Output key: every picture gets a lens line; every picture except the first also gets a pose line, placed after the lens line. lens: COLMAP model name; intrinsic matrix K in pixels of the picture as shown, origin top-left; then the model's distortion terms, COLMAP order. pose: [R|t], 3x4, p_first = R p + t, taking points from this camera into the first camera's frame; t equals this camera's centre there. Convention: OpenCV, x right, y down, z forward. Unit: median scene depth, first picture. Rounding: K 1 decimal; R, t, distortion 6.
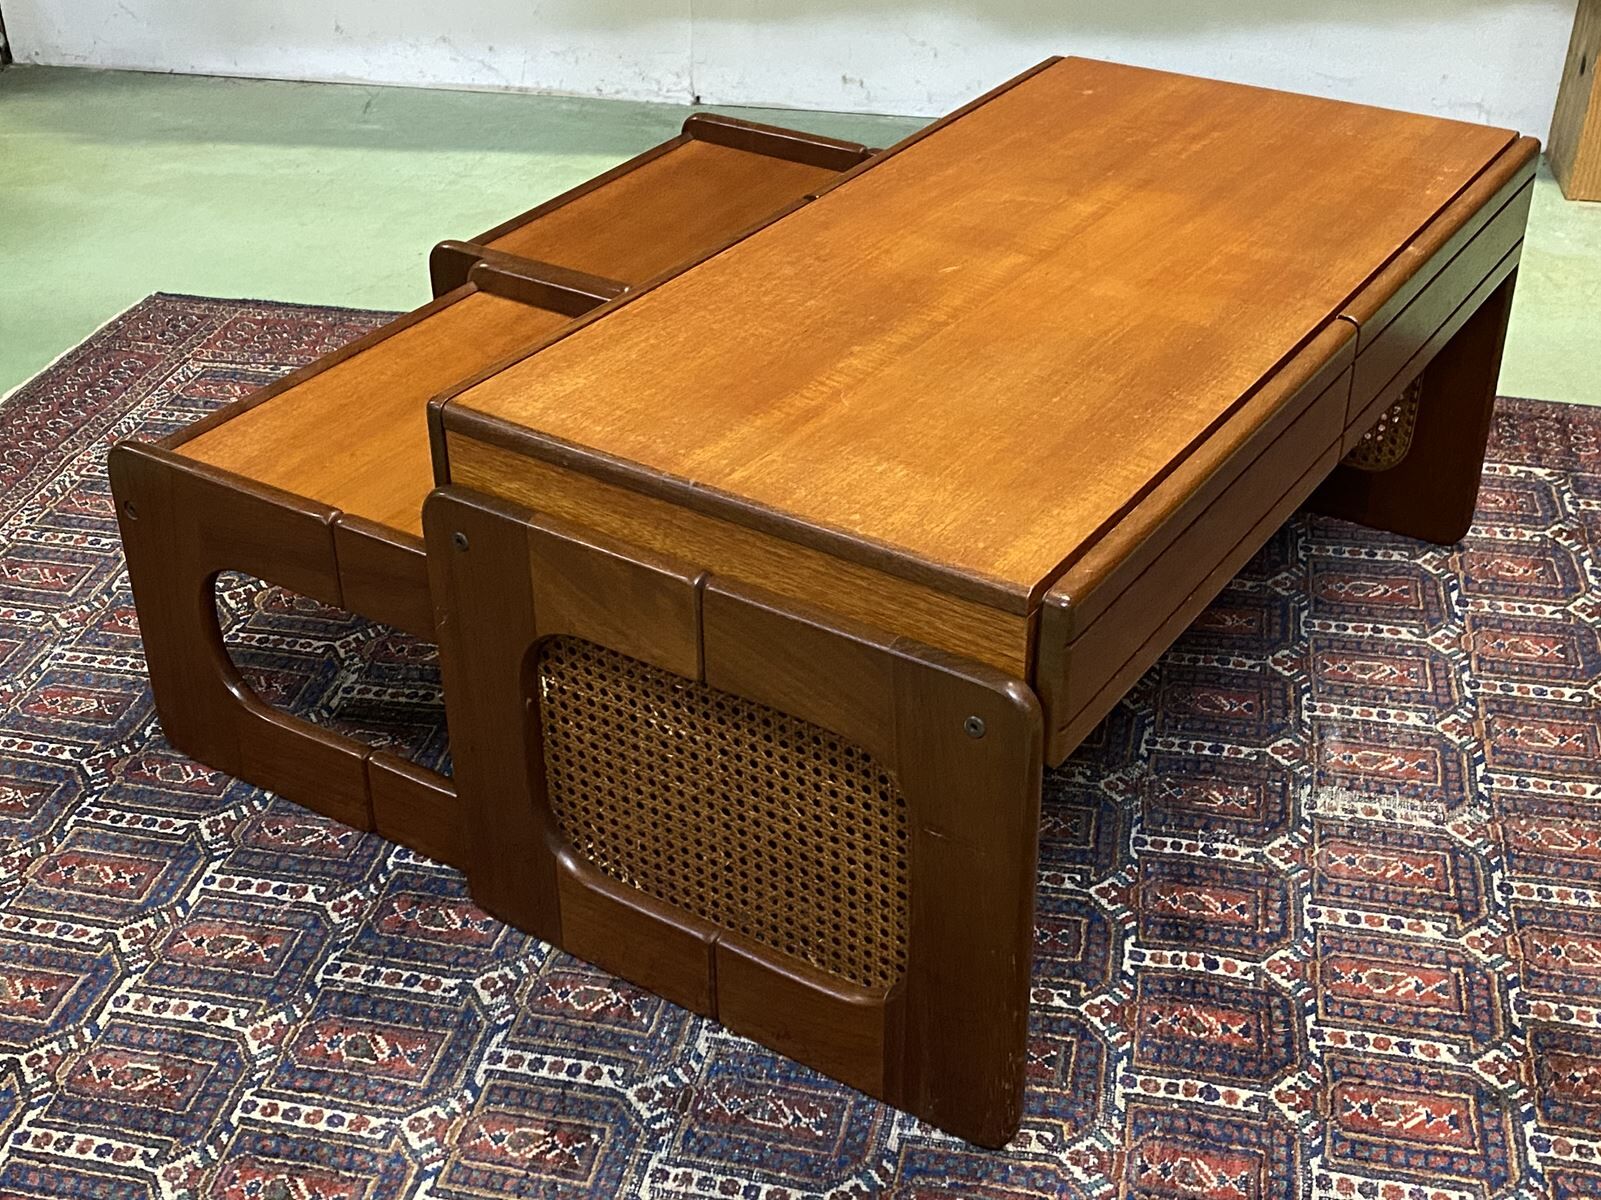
lens RADIAL K [[1966.3, 0, 800.9], [0, 1966.3, 585.6], [0, 0, 1]] dist [0.191464, -0.591607]
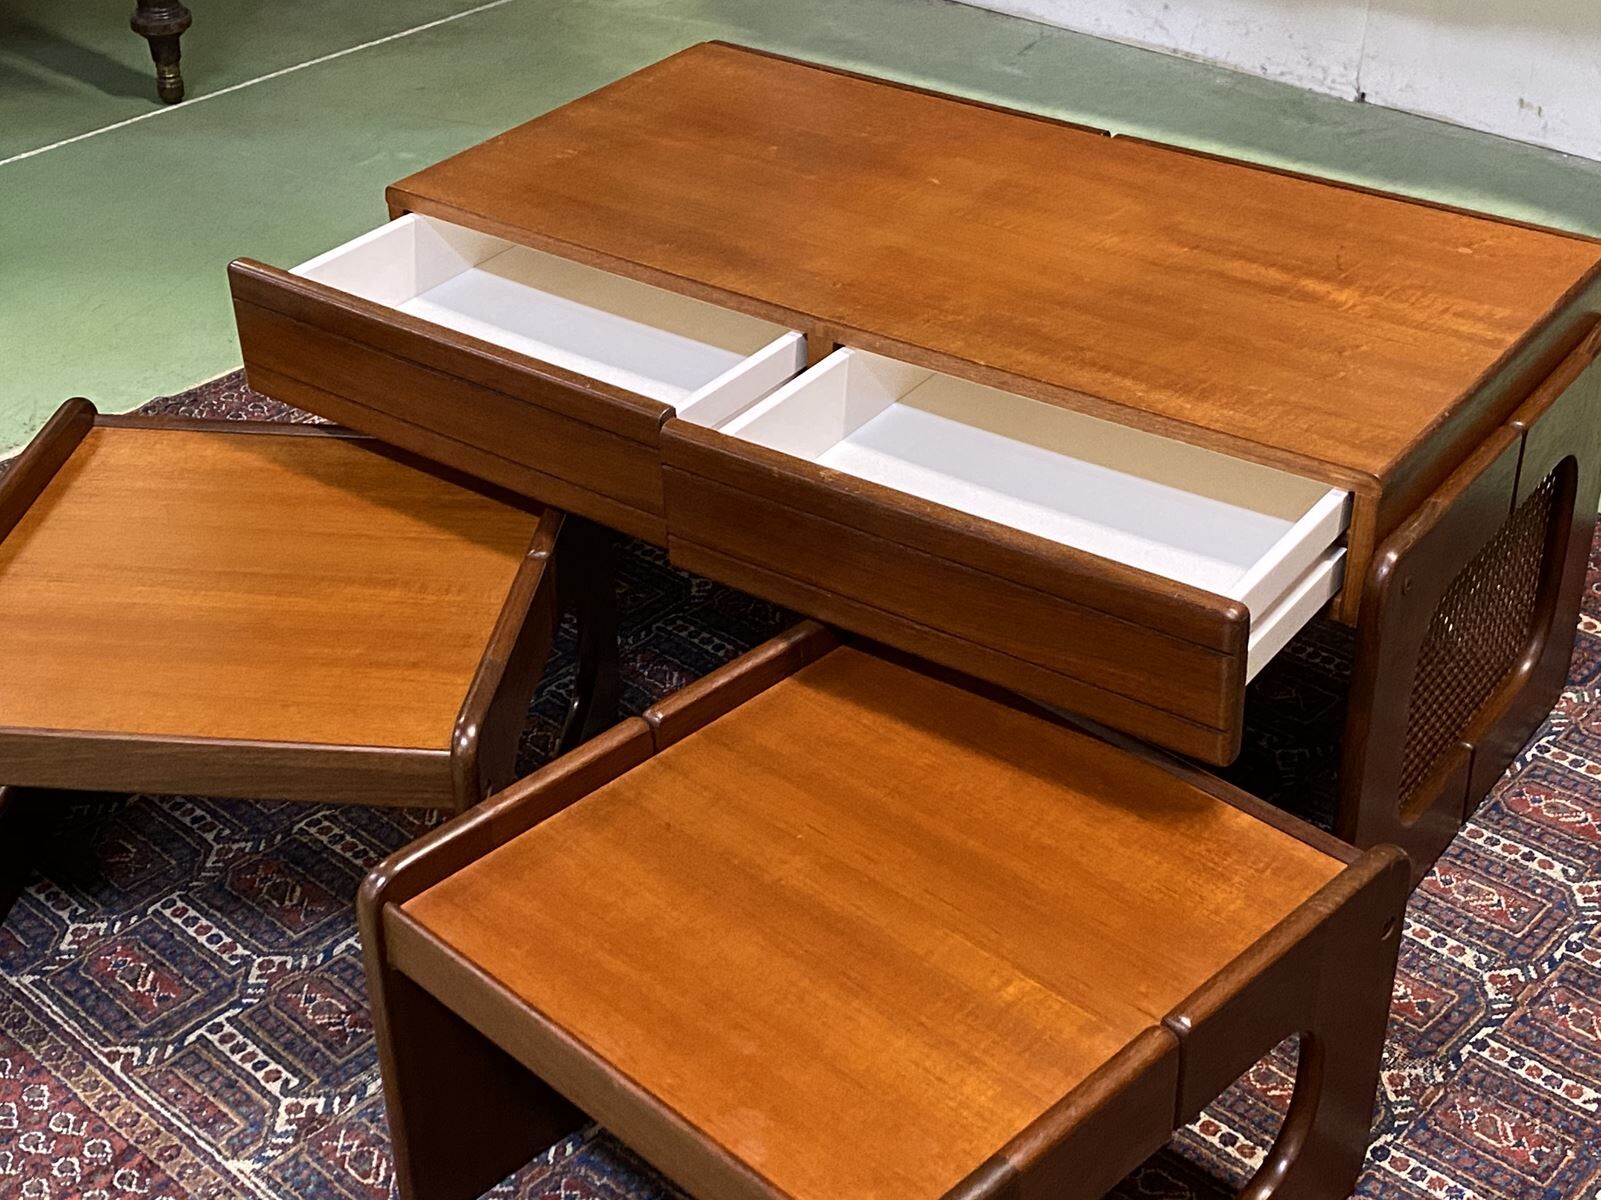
lens RADIAL K [[2258.8, 0, 821.2], [0, 2258.8, 599.4], [0, 0, 1]] dist [0.229454, -0.721636]
pose [[0.859804, 0.268465, -0.434354, 0.533452], [-0.258515, 0.962424, 0.083122, -0.110304], [0.440349, 0.040818, 0.896899, -0.041955]]
